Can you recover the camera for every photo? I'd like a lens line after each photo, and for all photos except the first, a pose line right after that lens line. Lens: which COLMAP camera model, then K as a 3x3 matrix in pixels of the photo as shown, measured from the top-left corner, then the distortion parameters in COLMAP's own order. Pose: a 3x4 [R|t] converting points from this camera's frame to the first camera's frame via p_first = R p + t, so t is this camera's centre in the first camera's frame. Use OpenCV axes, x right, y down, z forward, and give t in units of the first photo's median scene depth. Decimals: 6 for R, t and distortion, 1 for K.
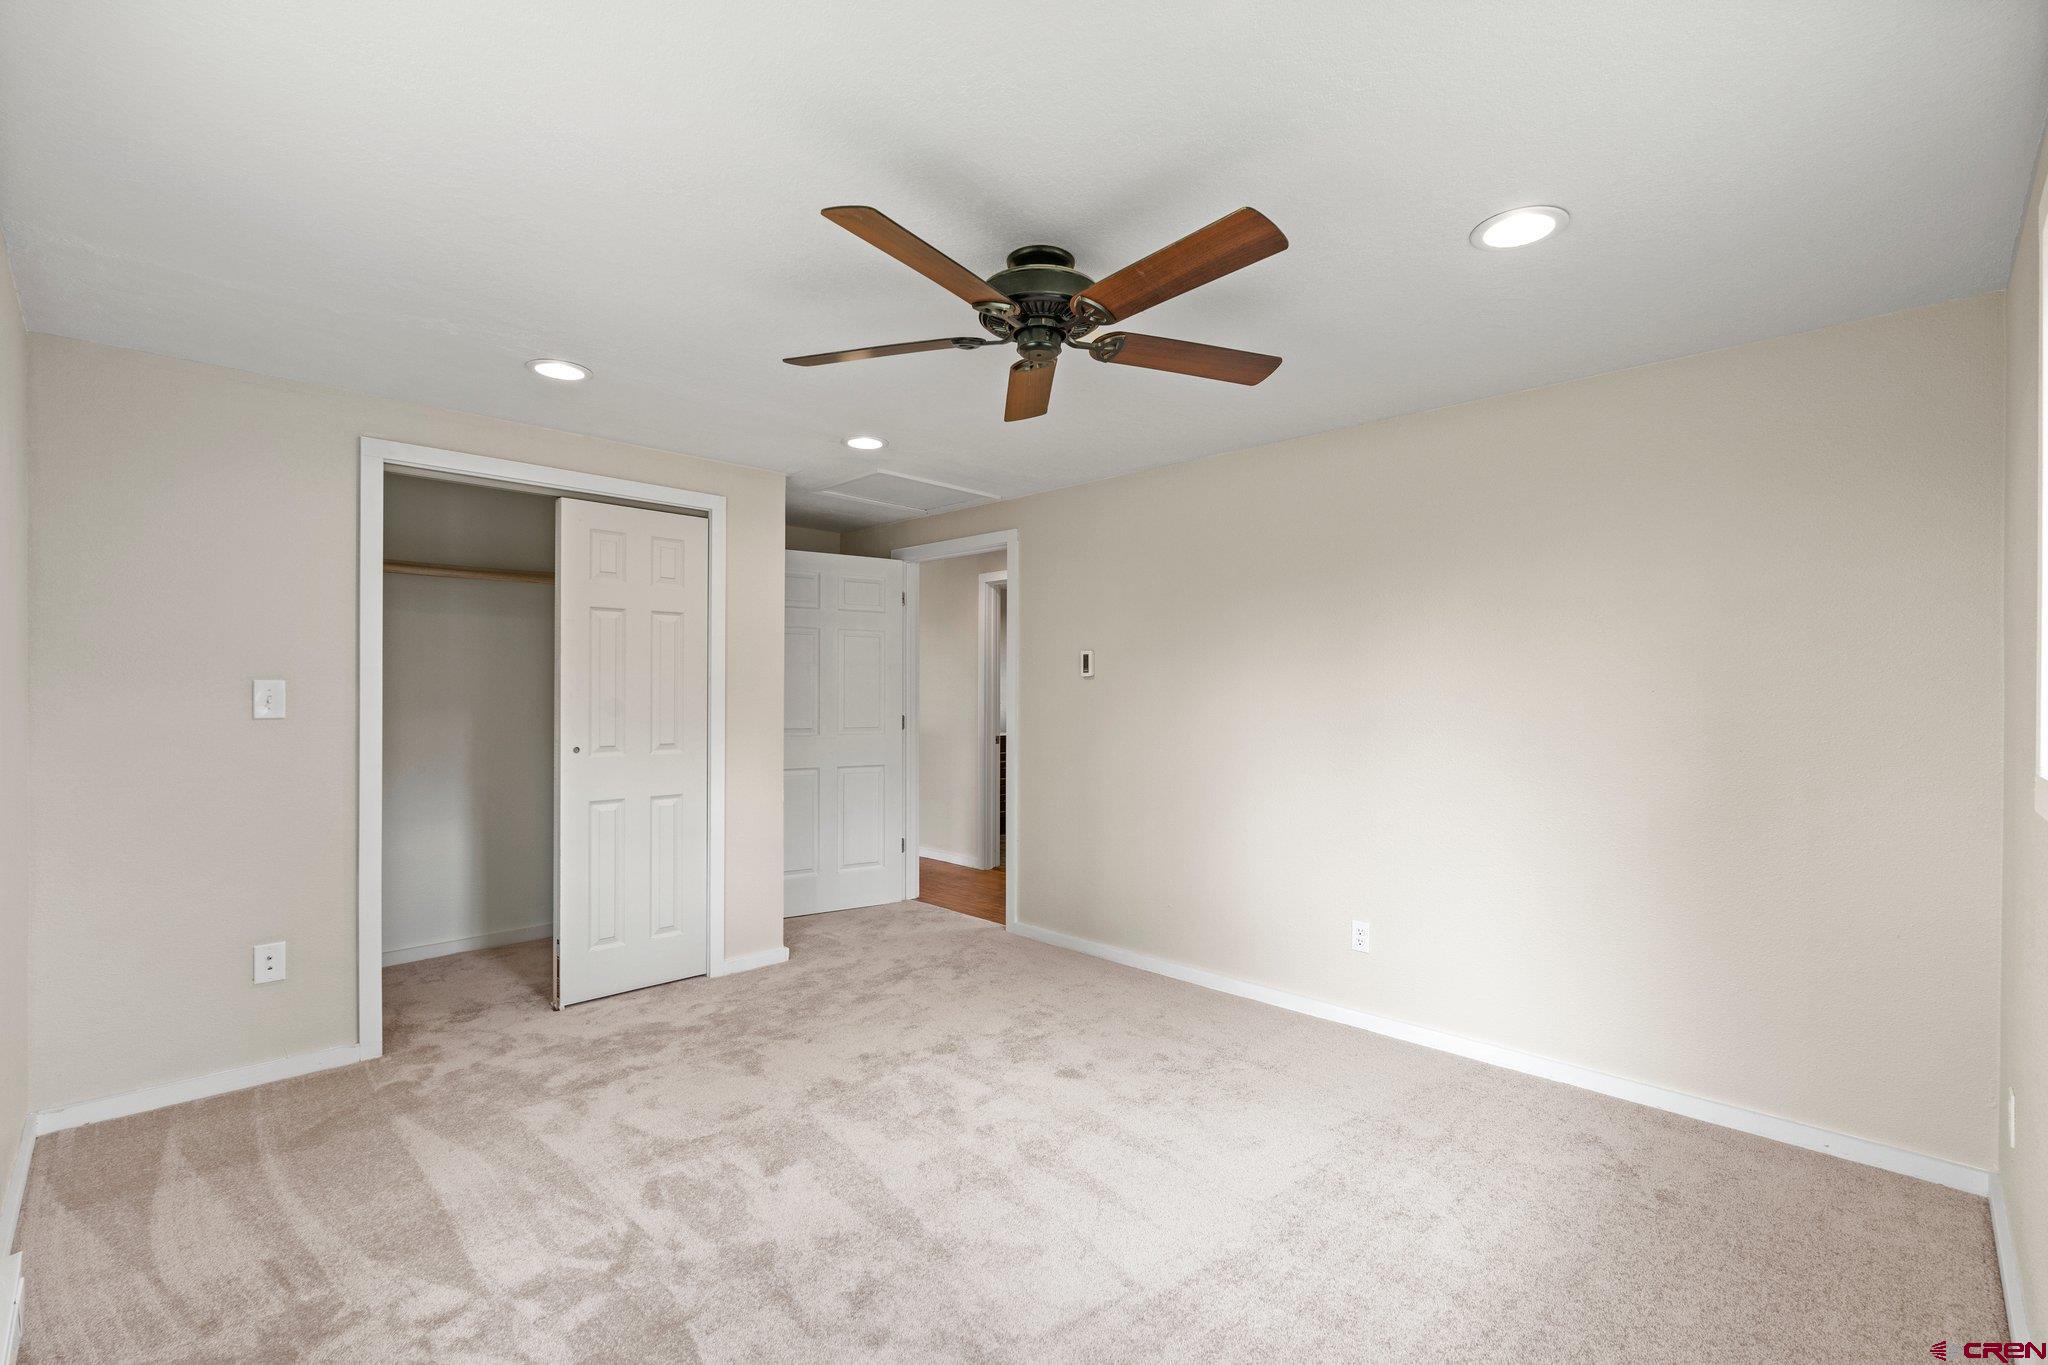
lens RADIAL K [[899.6, 0, 1022.3], [0, 899.6, 675.0], [0, 0, 1]] dist [-0.001886, -0.000402]
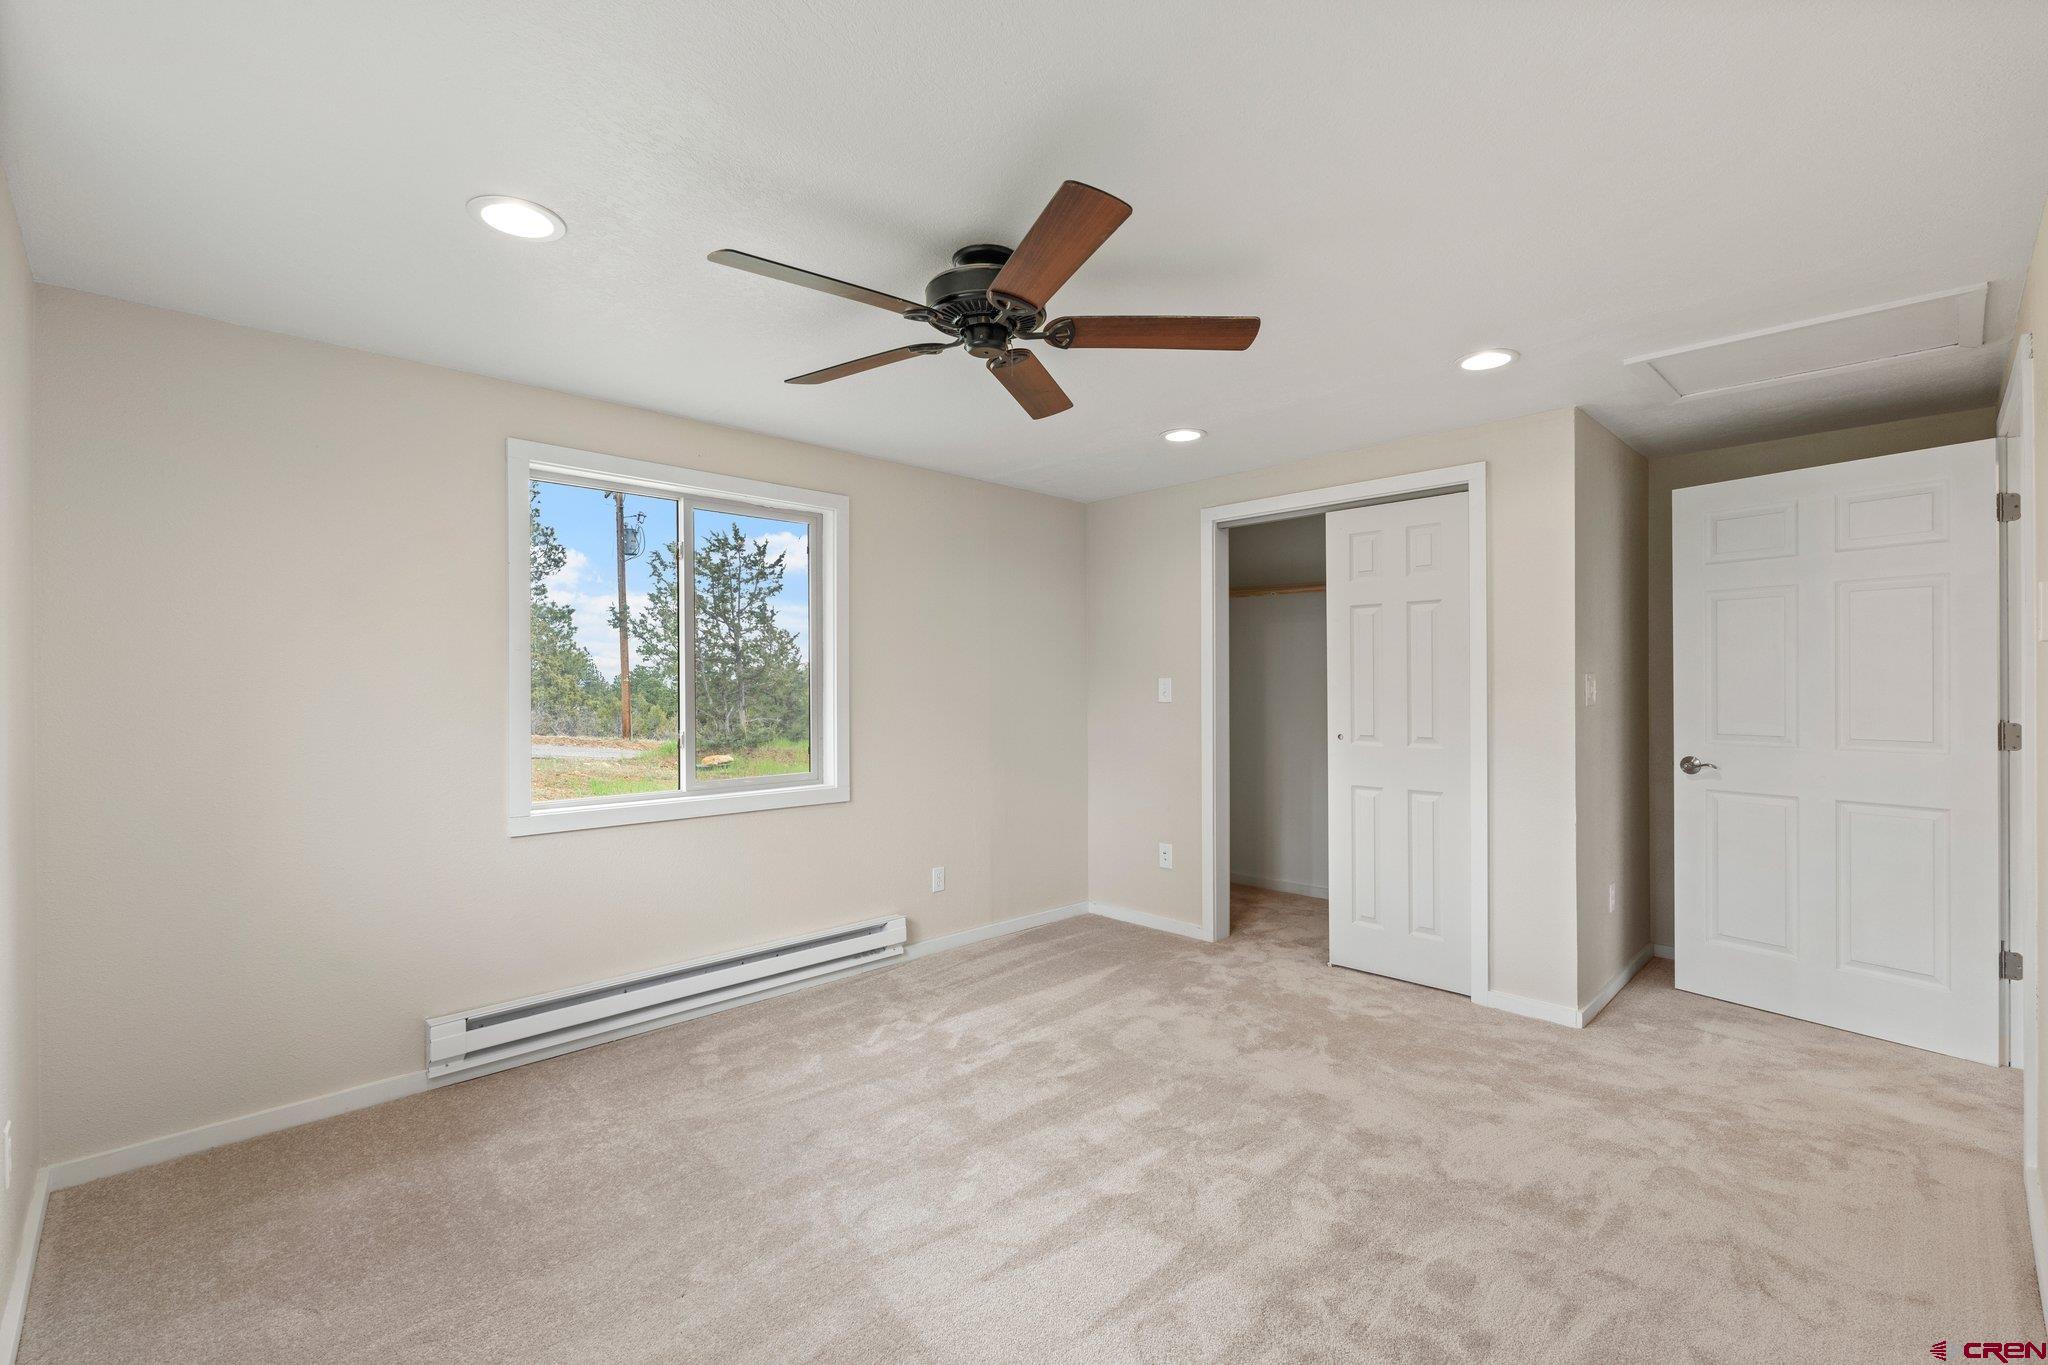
lens RADIAL K [[899.6, 0, 1022.3], [0, 899.6, 675.0], [0, 0, 1]] dist [-0.001886, -0.000402]
pose [[-0.008518, -0.009143, -0.999922, 0.731628], [0.025004, 0.999644, -0.009353, 0.008382], [0.999651, -0.025082, -0.008287, 0.739360]]
